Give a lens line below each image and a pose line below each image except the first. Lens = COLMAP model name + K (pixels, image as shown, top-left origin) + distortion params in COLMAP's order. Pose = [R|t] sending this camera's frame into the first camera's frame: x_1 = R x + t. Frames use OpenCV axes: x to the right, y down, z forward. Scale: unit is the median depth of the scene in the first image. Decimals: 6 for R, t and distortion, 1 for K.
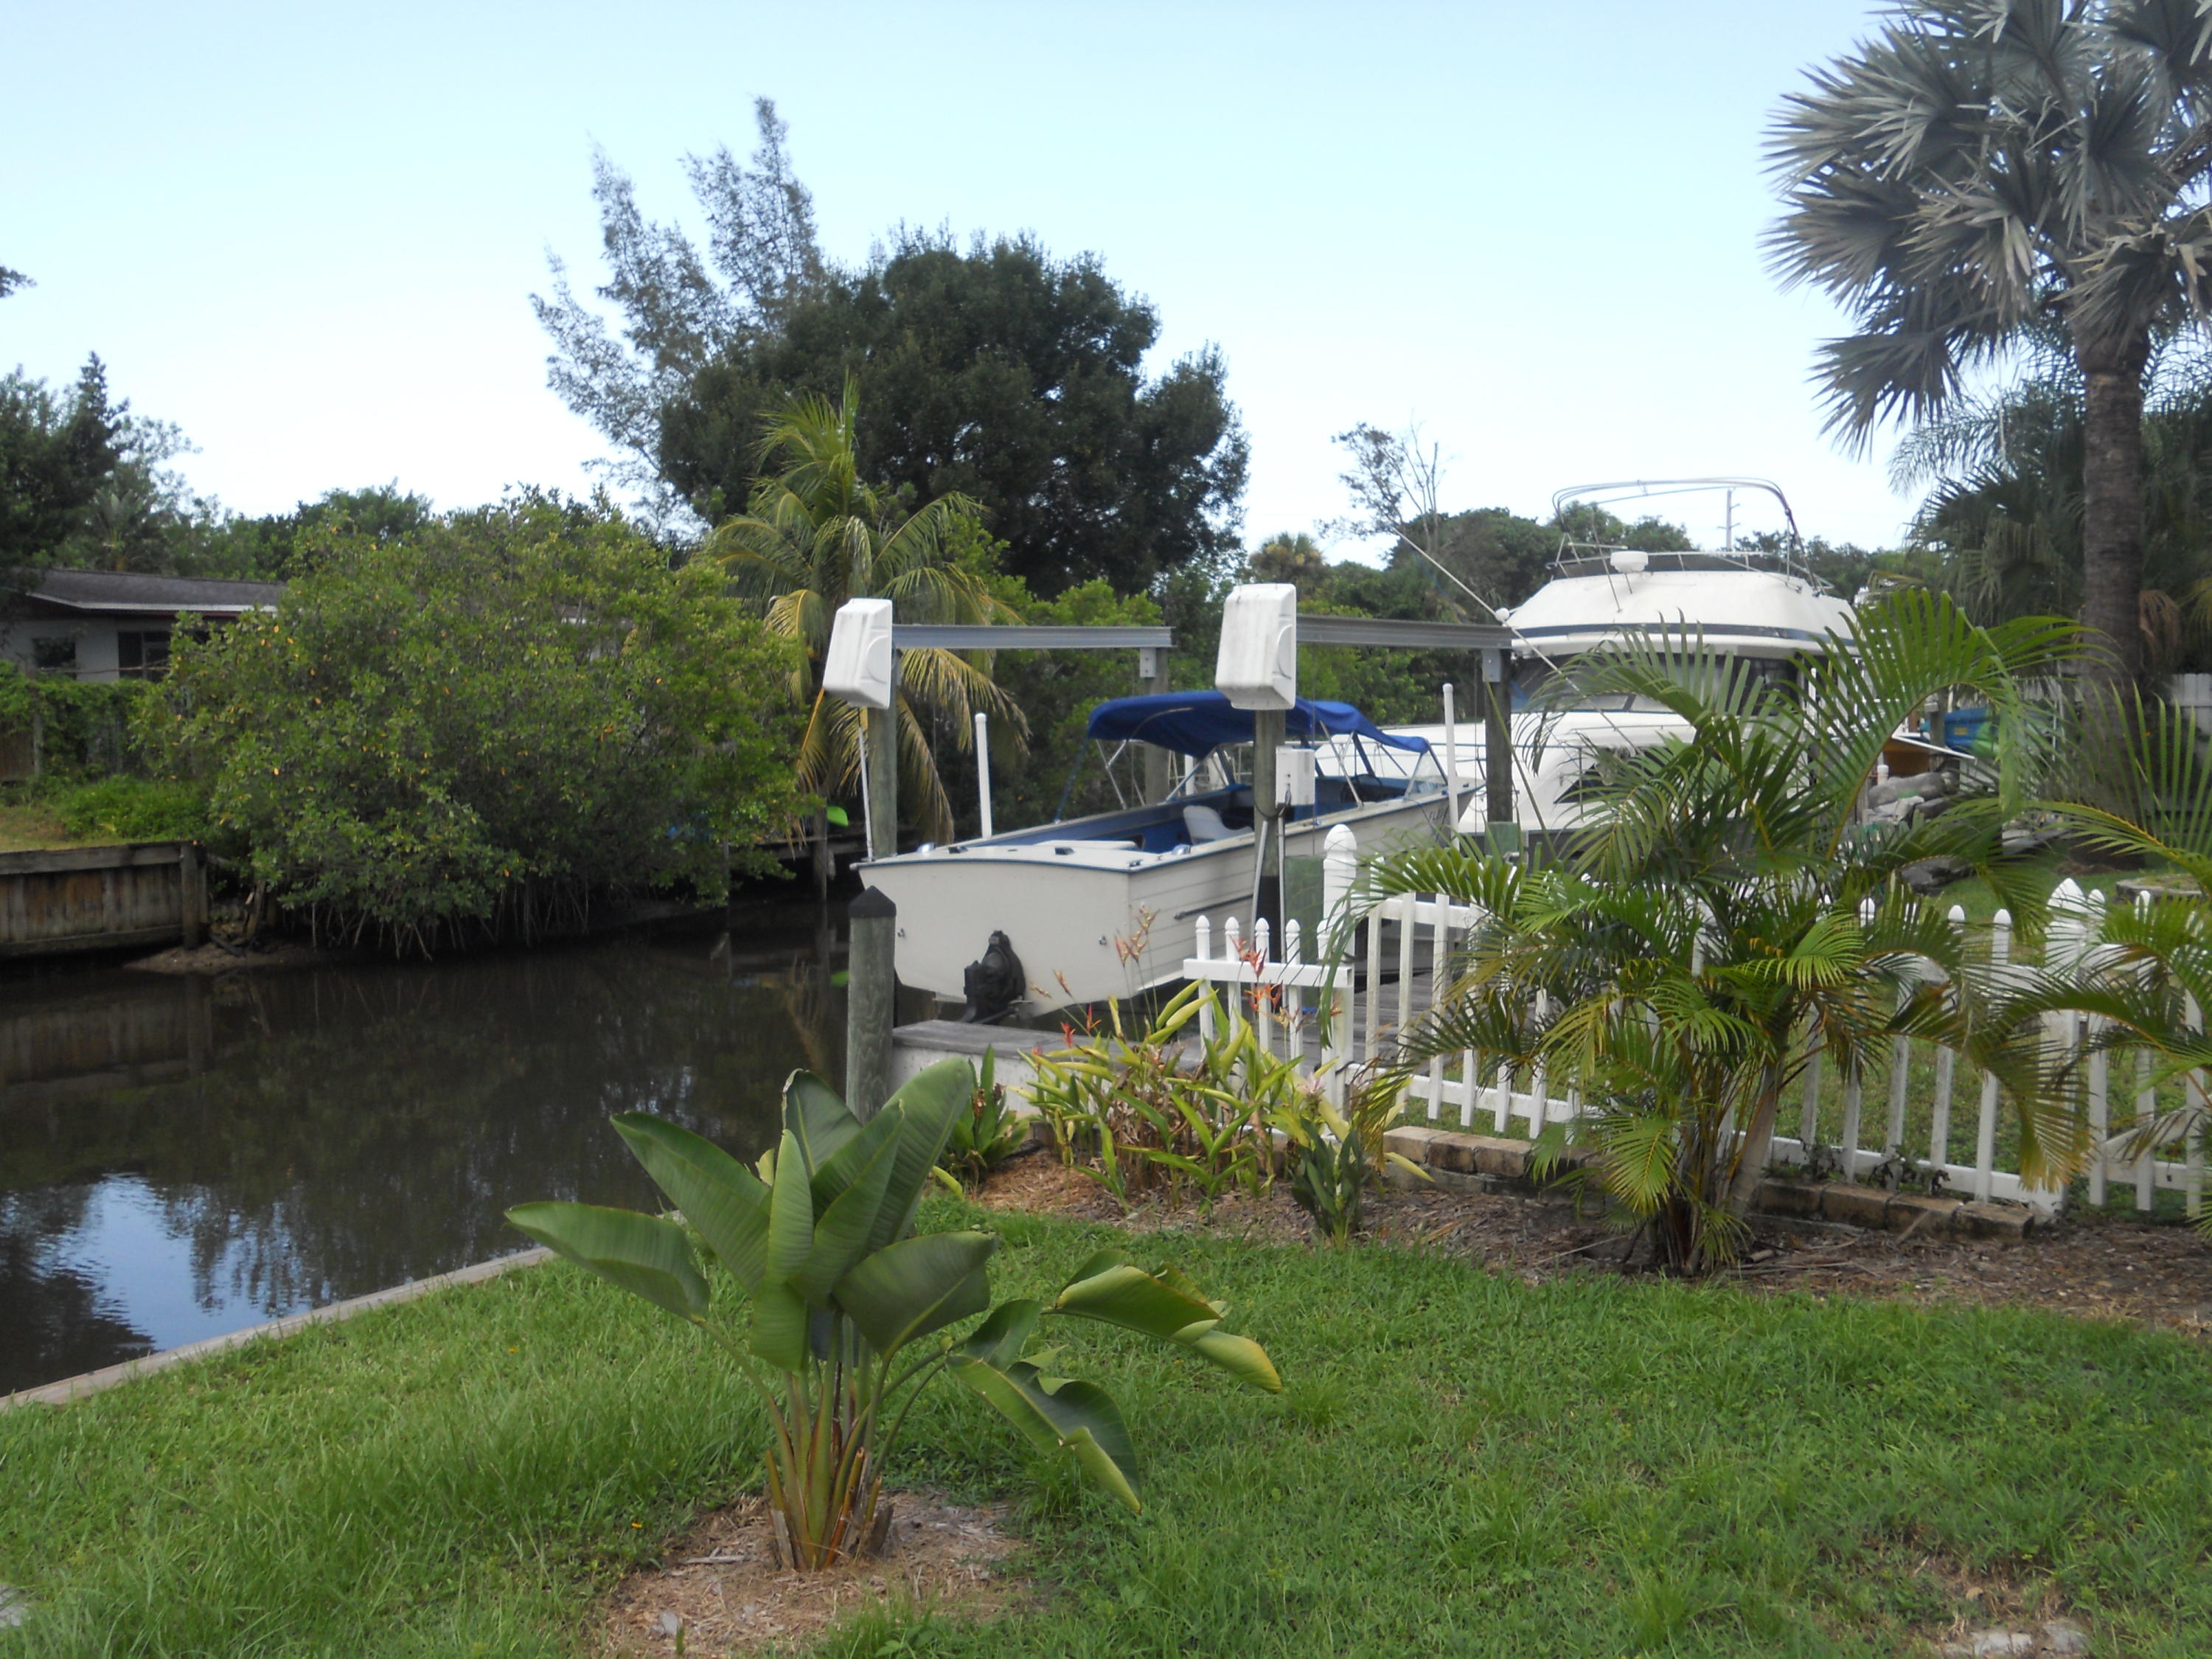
lens RADIAL K [[2091.8, 0, 1226.8], [0, 2091.8, 821.1], [0, 0, 1]] dist [-0.113044, 0.070399]
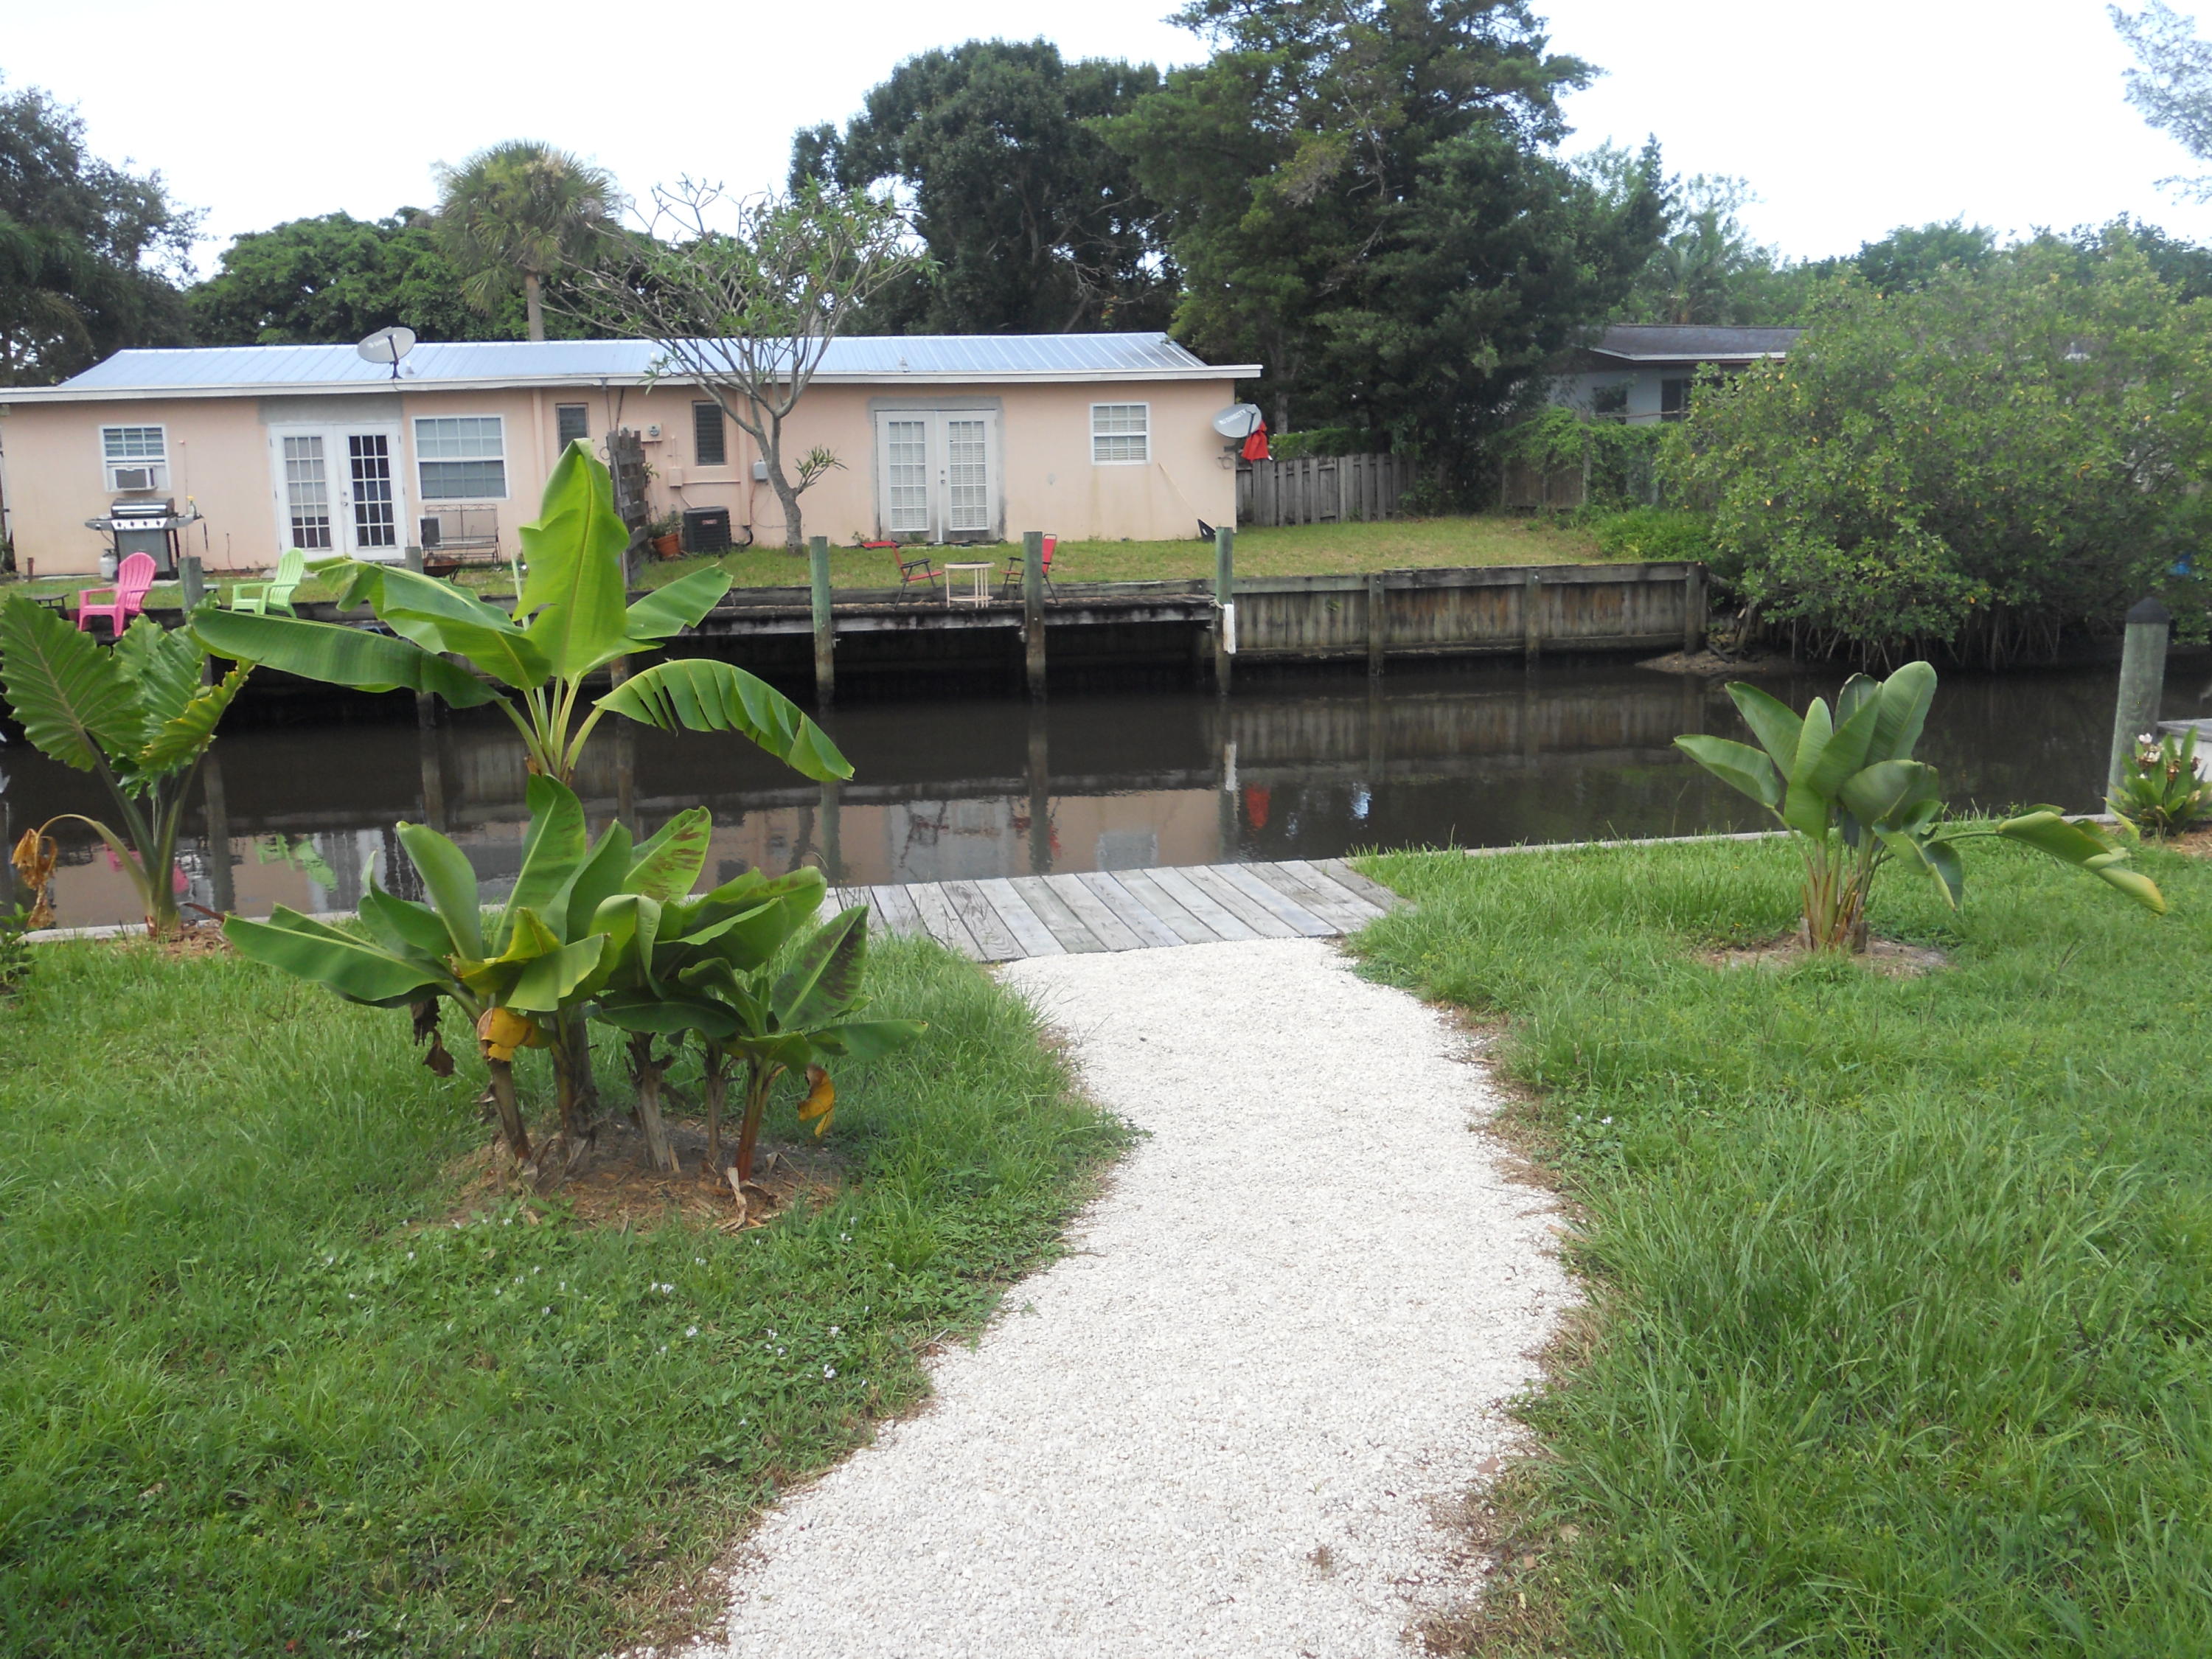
lens RADIAL K [[2049.8, 0, 1026.3], [0, 2049.8, 818.9], [0, 0, 1]] dist [-0.017208, 0.018480]
pose [[0.689761, 0.119280, -0.714144, 0.085925], [-0.028764, 0.990072, 0.137585, 0.005267], [0.723466, -0.074359, 0.686344, -0.100522]]
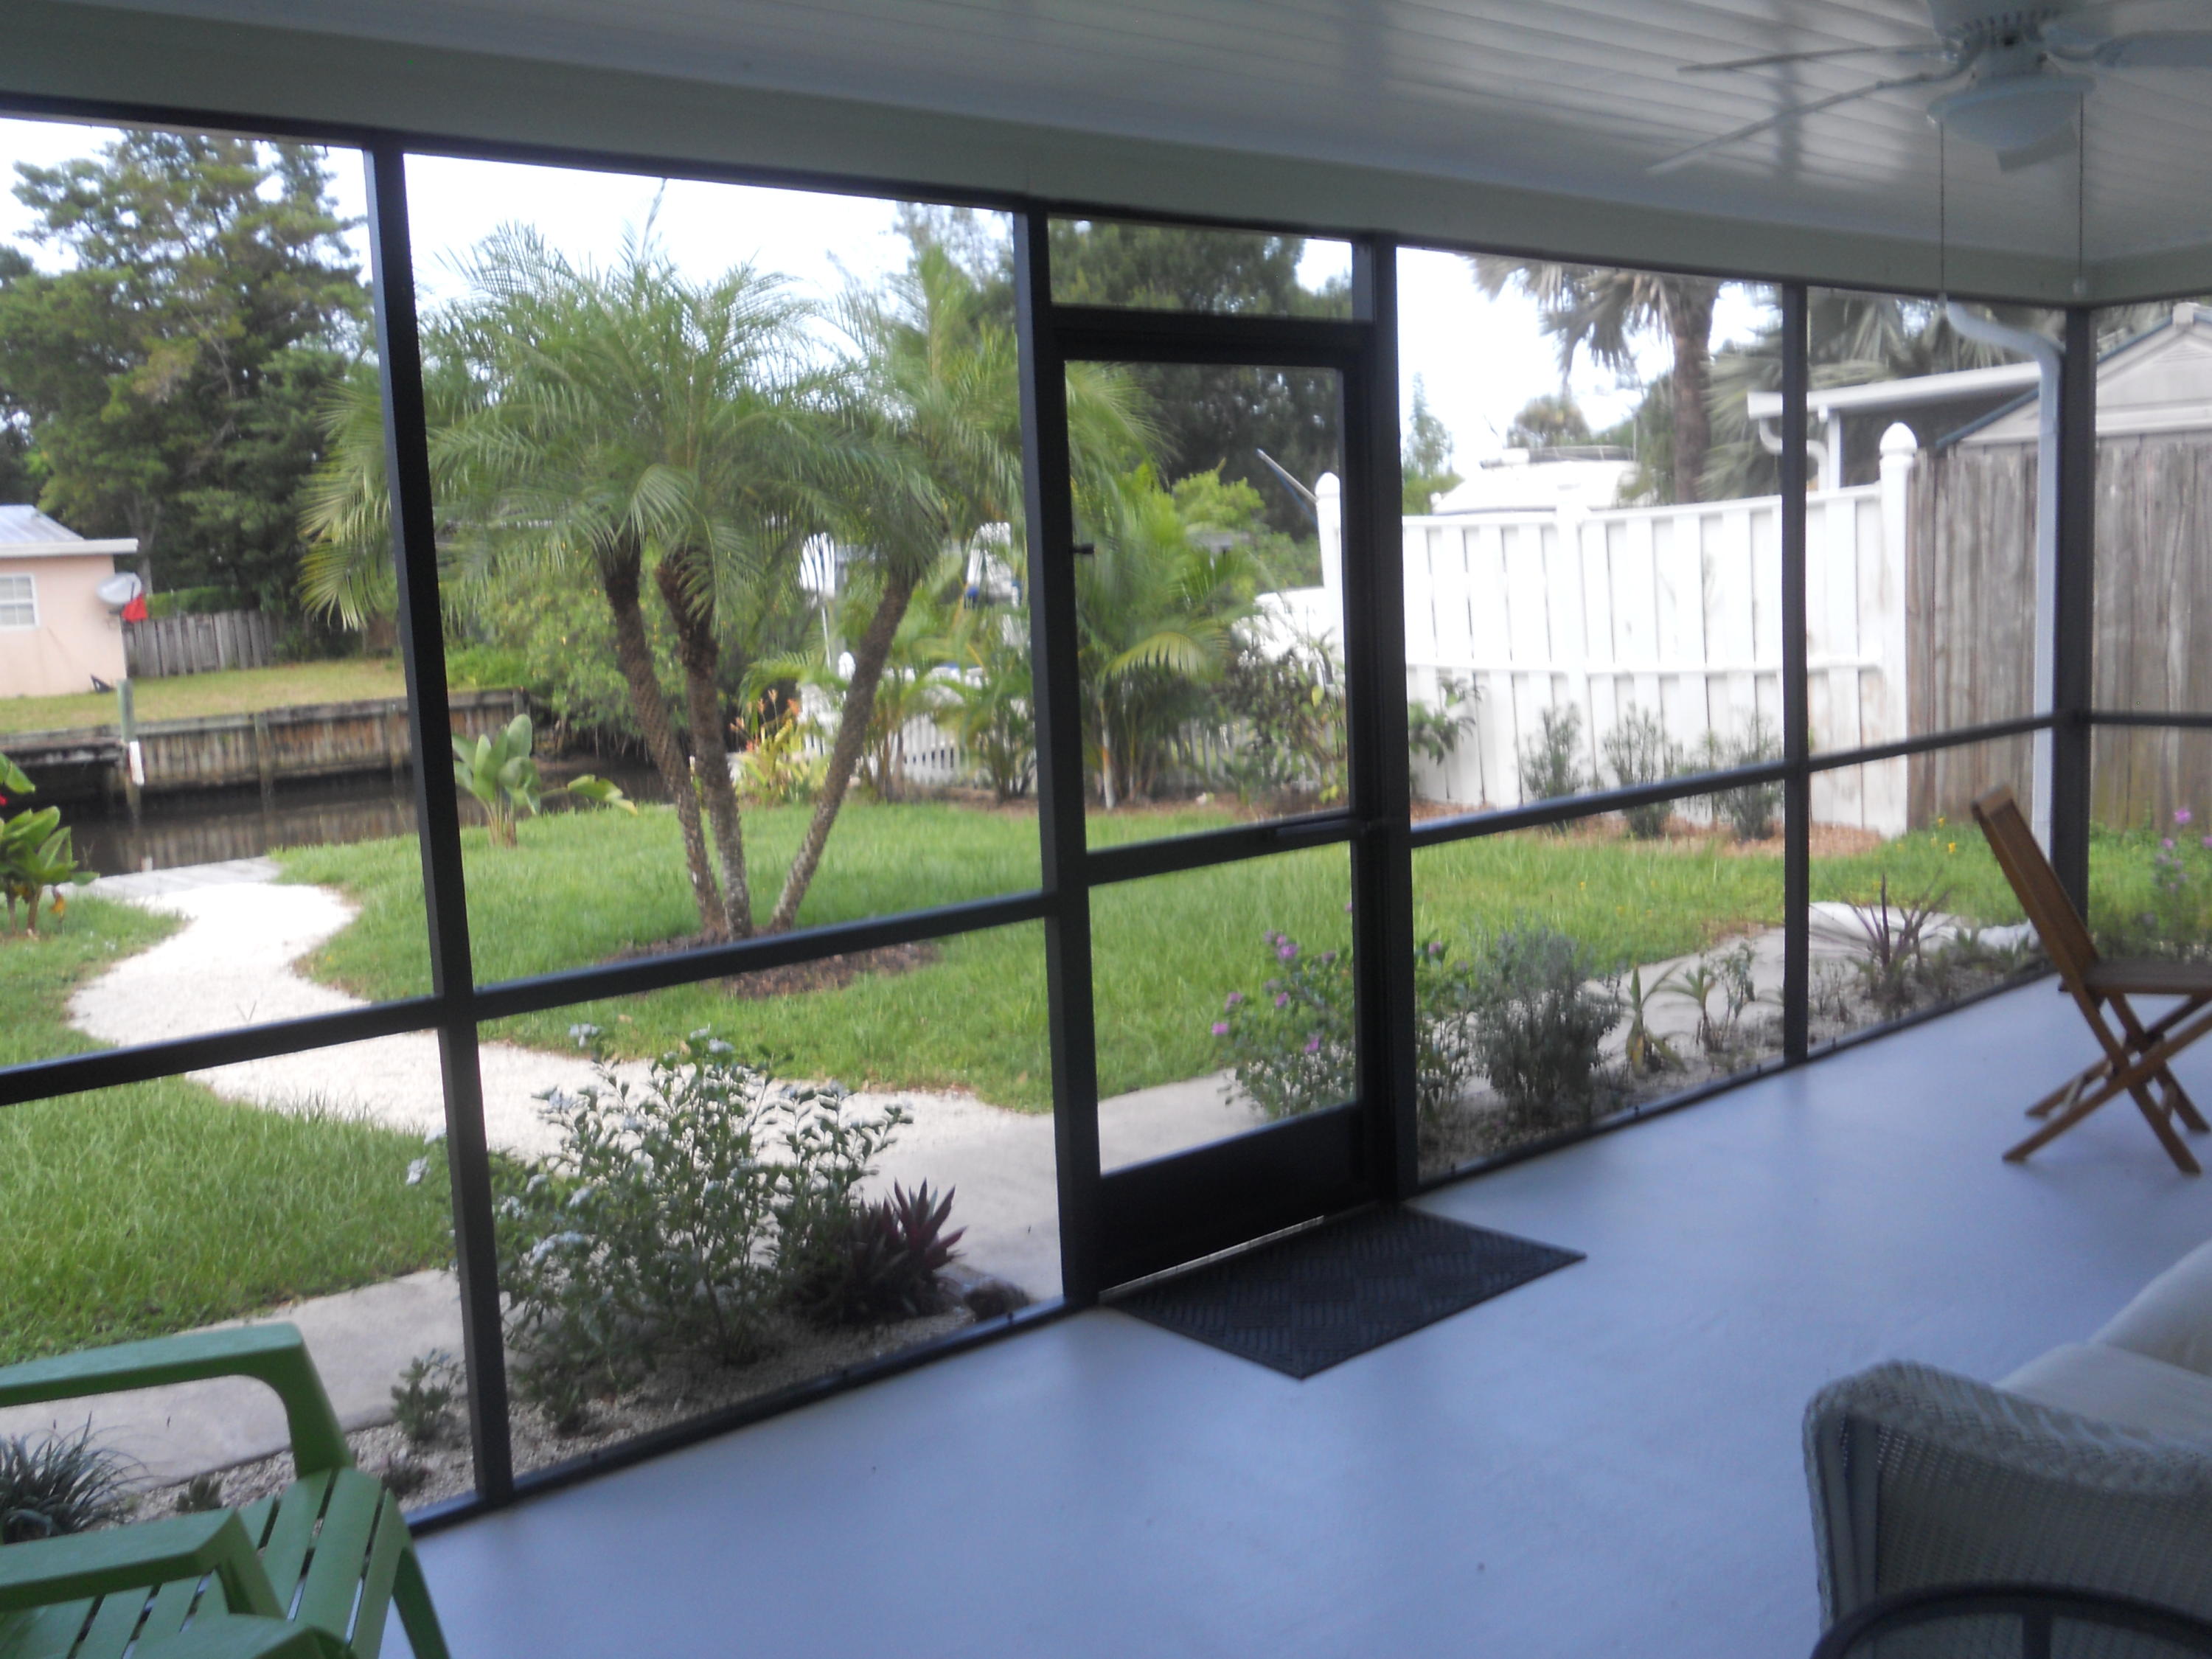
lens RADIAL K [[2064.7, 0, 1157.9], [0, 2064.7, 871.3], [0, 0, 1]] dist [-0.097501, 0.071977]
pose [[0.975180, 0.002984, -0.221394, 0.286567], [0.018499, 0.995315, 0.094899, 0.009882], [0.220640, -0.096639, 0.970556, -0.375588]]
